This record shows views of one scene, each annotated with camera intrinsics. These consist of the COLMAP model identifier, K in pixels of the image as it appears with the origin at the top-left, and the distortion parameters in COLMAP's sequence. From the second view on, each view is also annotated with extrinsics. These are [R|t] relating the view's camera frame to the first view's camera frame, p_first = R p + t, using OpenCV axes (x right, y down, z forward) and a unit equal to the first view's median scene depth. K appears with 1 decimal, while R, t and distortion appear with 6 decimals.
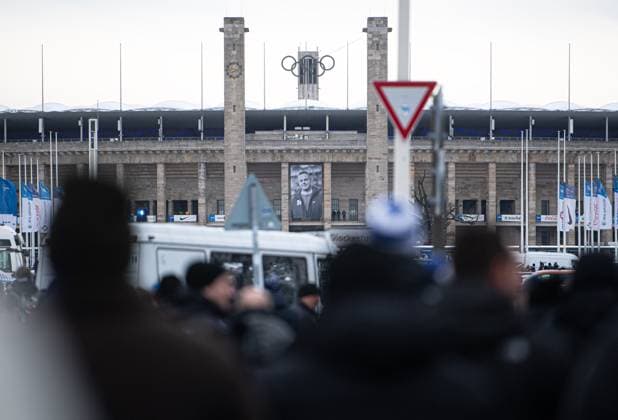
lens RADIAL K [[2906.9, 0, 309.0], [0, 2906.9, 210.0], [0, 0, 1]] dist [1.864832, 3.697108]
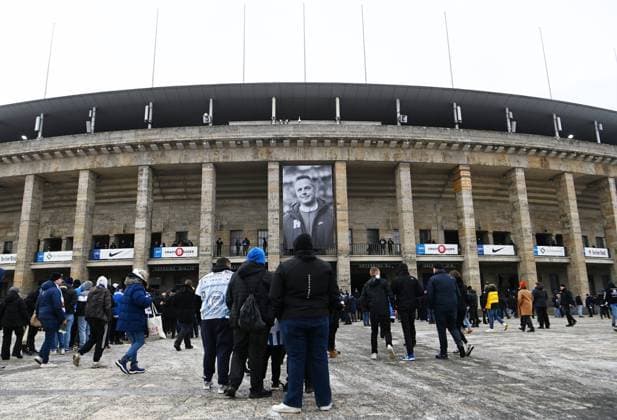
lens RADIAL K [[483.4, 0, 308.5], [0, 483.4, 210.0], [0, 0, 1]] dist [-0.042585, -0.000712]
pose [[0.998913, -0.004838, 0.046366, -0.005620], [0.014383, 0.978059, -0.207832, 0.015886], [-0.044343, 0.208273, 0.977065, 0.899092]]
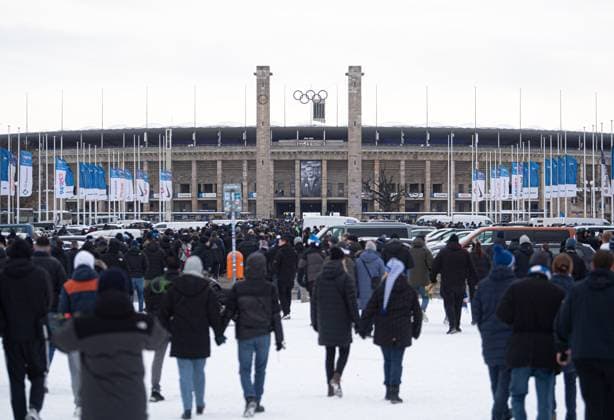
lens RADIAL K [[1667.7, 0, 307.9], [0, 1667.7, 179.5], [0, 0, 1]] dist [0.601588, 0.041252]
pose [[0.999963, 0.002051, -0.008393, 0.005015], [-0.002122, 0.999962, -0.008396, 0.001971], [0.008375, 0.008414, 0.999930, 0.092357]]
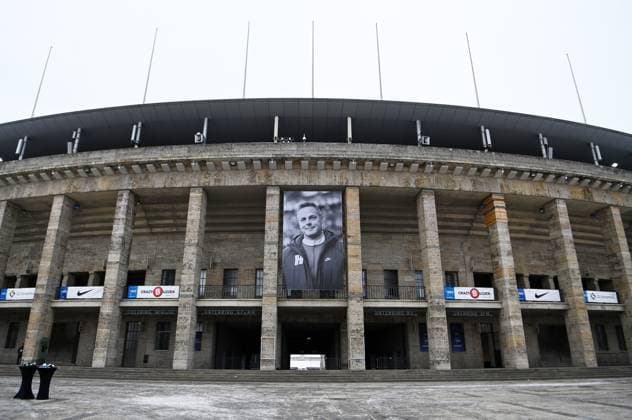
lens RADIAL K [[433.3, 0, 316.0], [0, 433.3, 210.0], [0, 0, 1]] dist [-0.062901, 0.003512]
pose [[0.999719, 0.011021, 0.020989, -0.002033], [-0.003523, 0.944595, -0.328218, 0.013983], [-0.023444, 0.328052, 0.944369, 0.925705]]
